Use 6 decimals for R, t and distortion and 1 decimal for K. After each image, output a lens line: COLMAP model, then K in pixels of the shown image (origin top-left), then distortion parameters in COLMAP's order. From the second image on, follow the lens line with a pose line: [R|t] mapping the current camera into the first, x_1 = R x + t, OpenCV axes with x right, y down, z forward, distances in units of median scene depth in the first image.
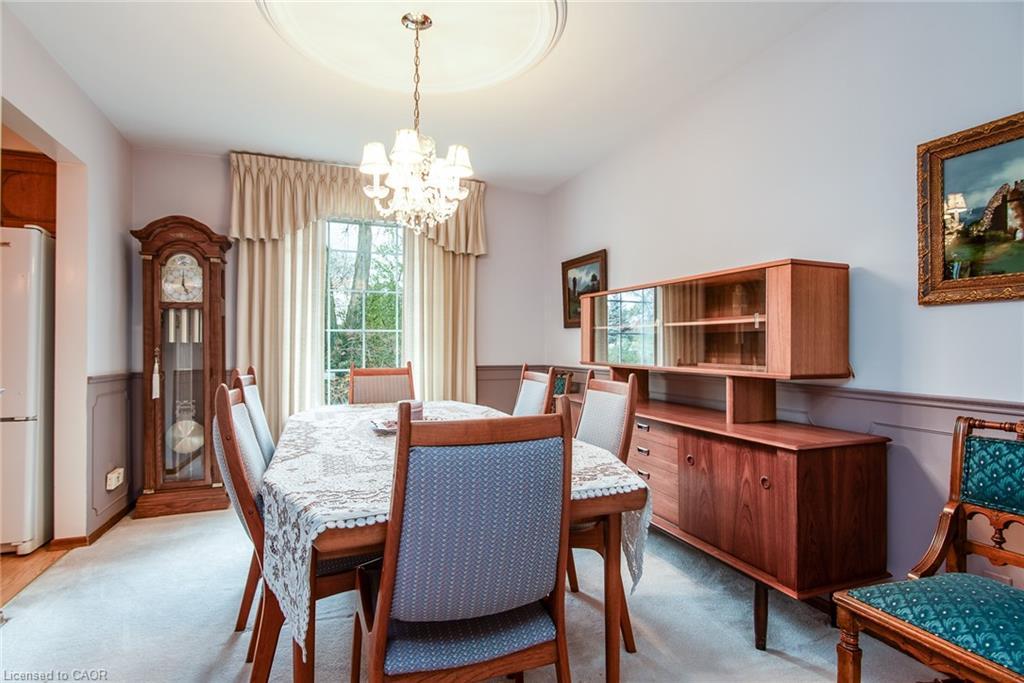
lens RADIAL K [[511.6, 0, 508.8], [0, 511.6, 342.8], [0, 0, 1]] dist [-0.006861, -0.001224]
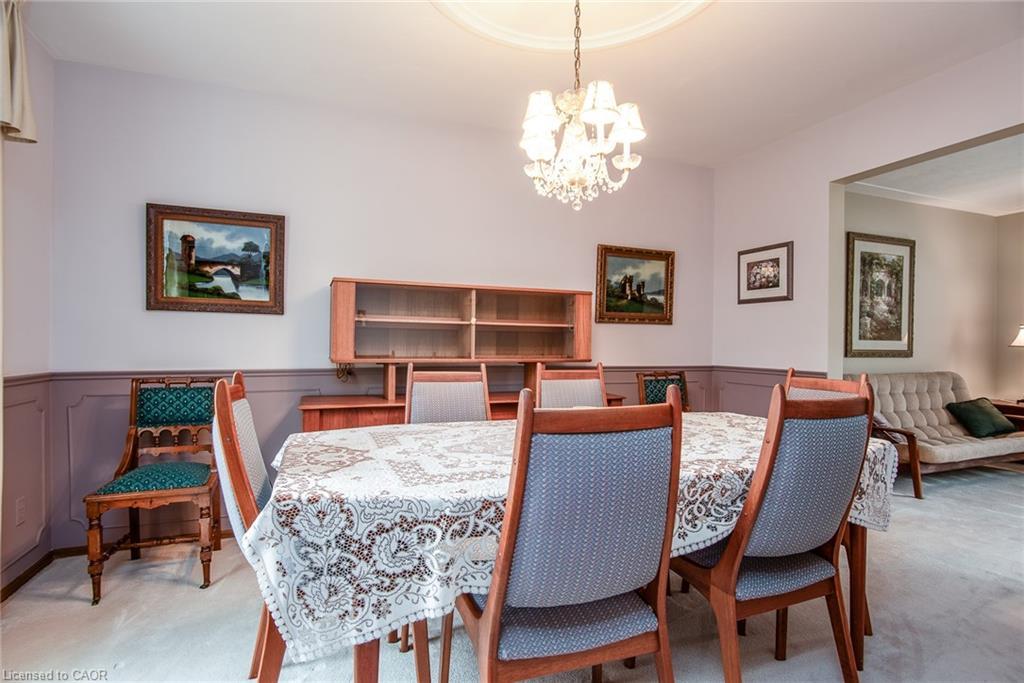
lens RADIAL K [[511.6, 0, 514.1], [0, 511.6, 344.9], [0, 0, 1]] dist [-0.006861, -0.001224]
pose [[-0.017666, -0.010408, 0.999790, -0.578926], [-0.015782, 0.999824, 0.010129, 0.000134], [-0.999719, -0.015600, -0.017827, 0.636653]]
